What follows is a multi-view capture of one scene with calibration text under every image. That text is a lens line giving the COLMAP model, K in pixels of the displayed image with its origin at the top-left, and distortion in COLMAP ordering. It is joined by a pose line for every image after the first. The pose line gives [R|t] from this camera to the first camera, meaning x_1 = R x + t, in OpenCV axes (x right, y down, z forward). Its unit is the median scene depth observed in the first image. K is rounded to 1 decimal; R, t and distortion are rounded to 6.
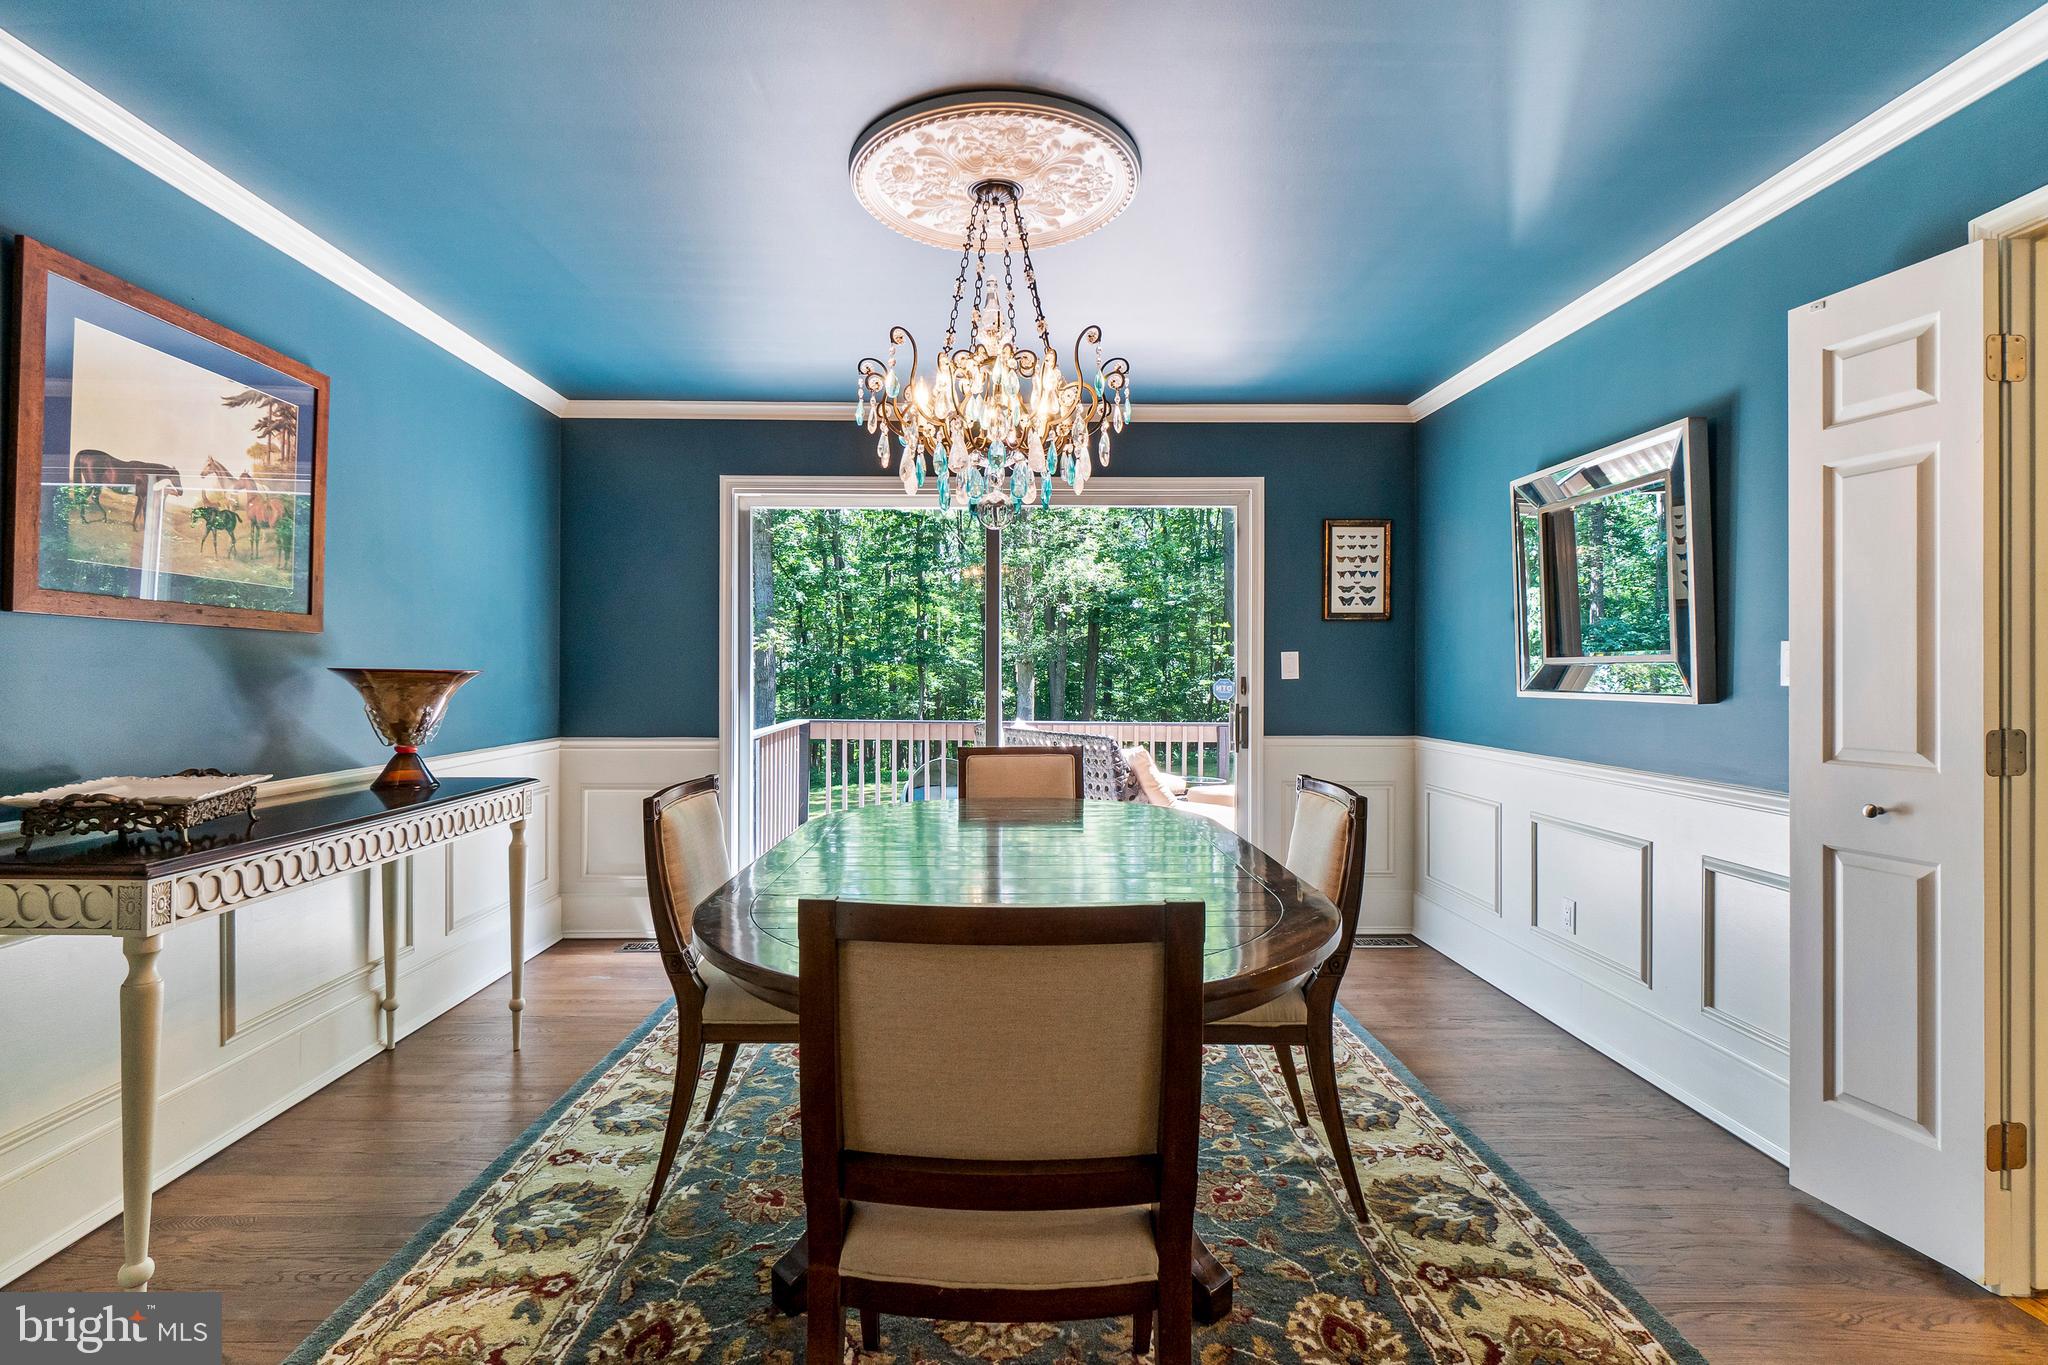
lens RADIAL K [[973.2, 0, 1010.9], [0, 973.2, 677.4], [0, 0, 1]] dist [0.000733, 0.000147]
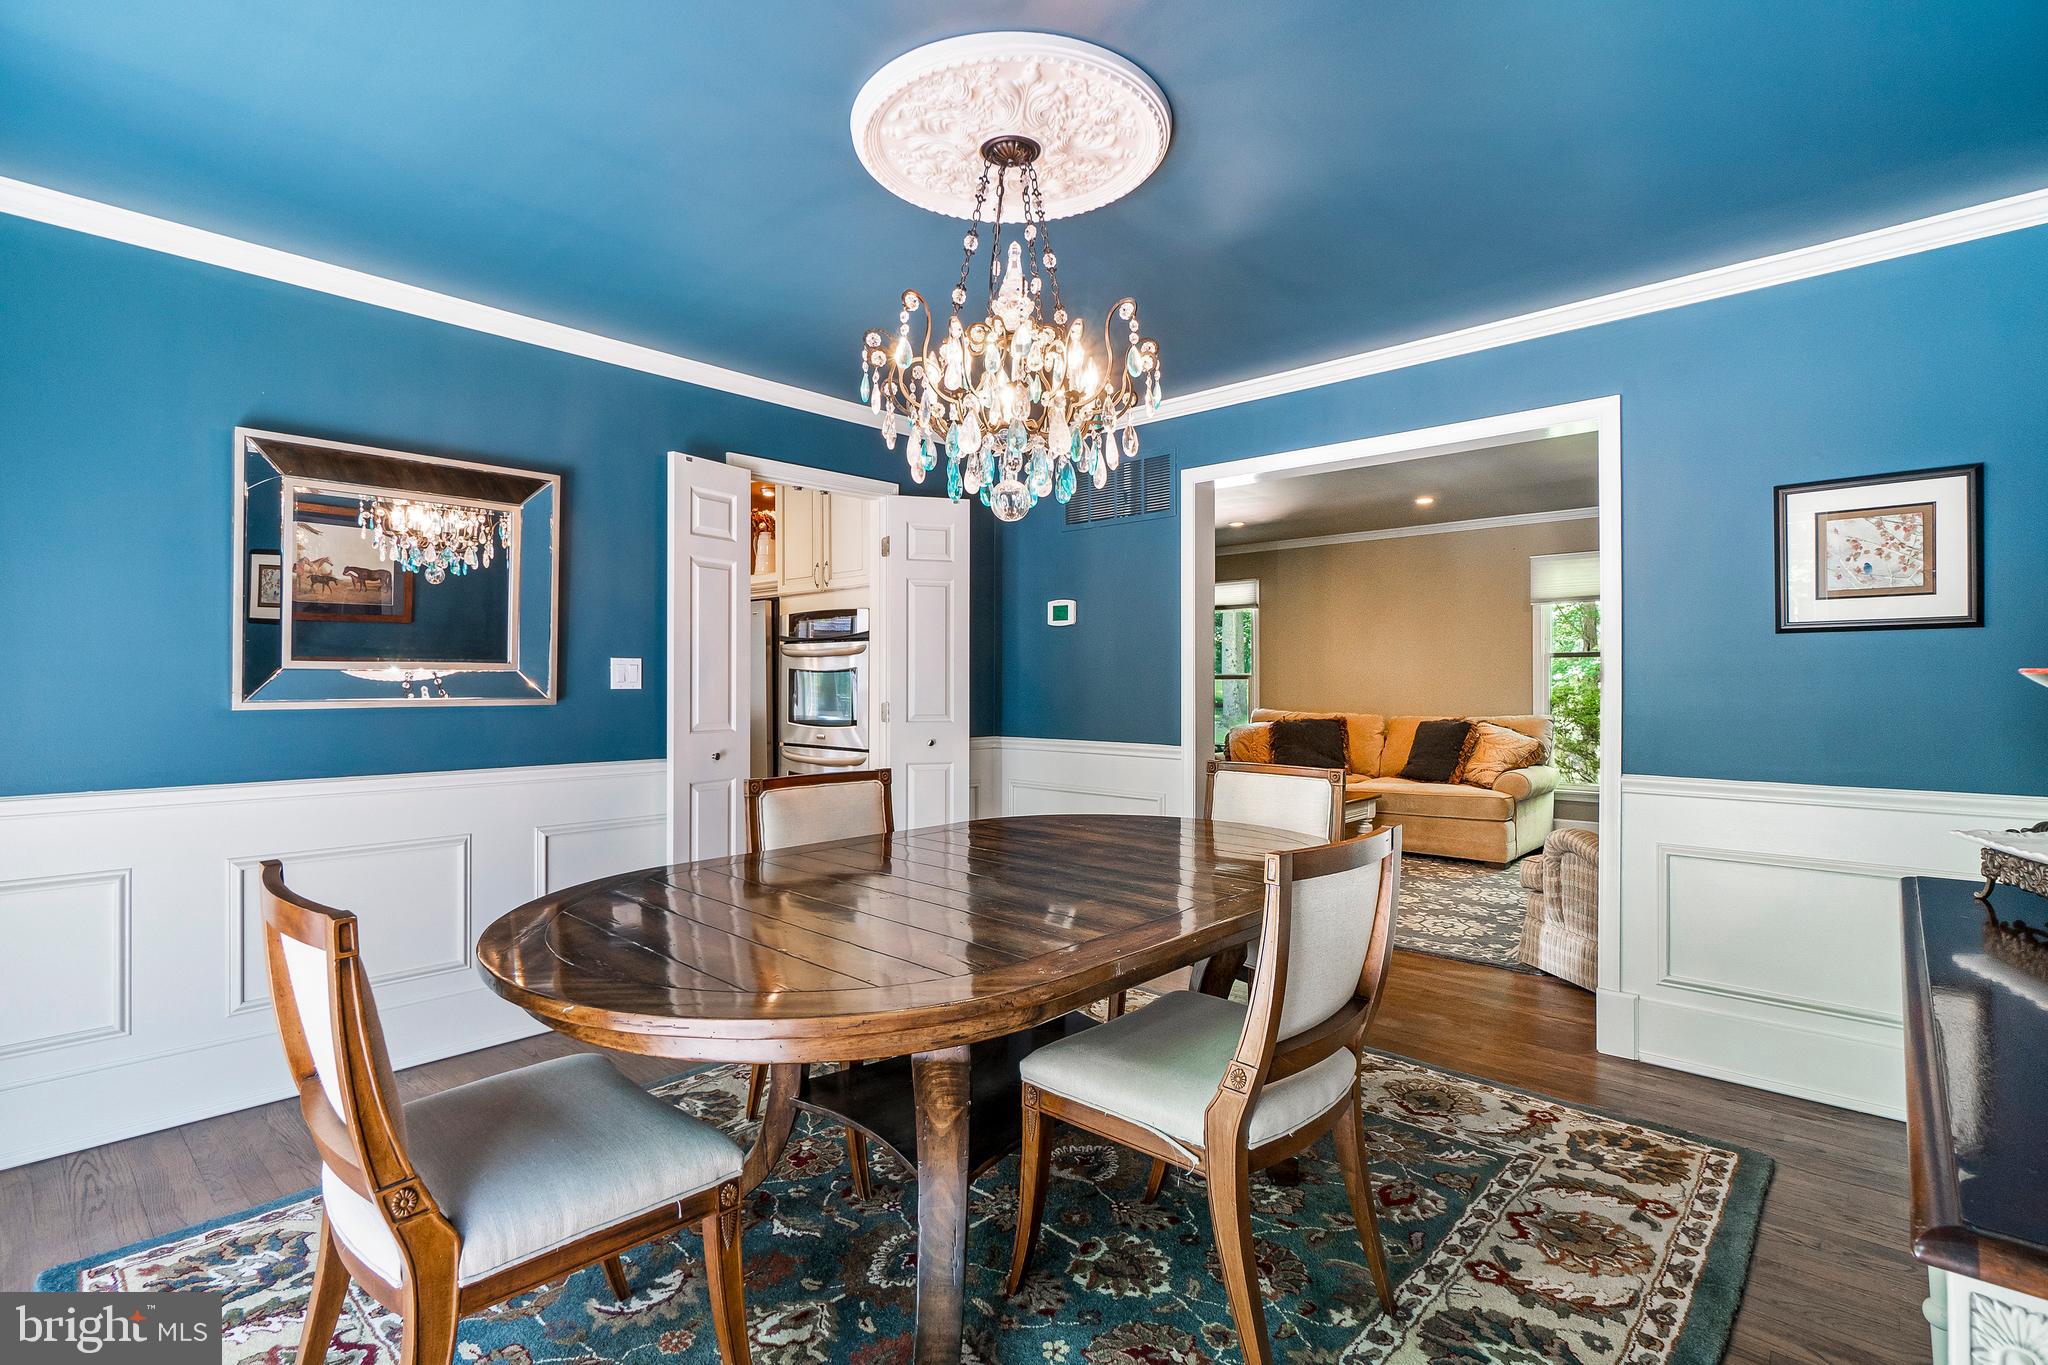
lens RADIAL K [[973.2, 0, 1014.9], [0, 973.2, 676.1], [0, 0, 1]] dist [0.000733, 0.000147]
pose [[-0.729679, 0.006063, 0.683763, -0.792814], [0.002694, 0.999978, -0.005992, 0.000348], [-0.683785, -0.002530, -0.729679, 2.044841]]
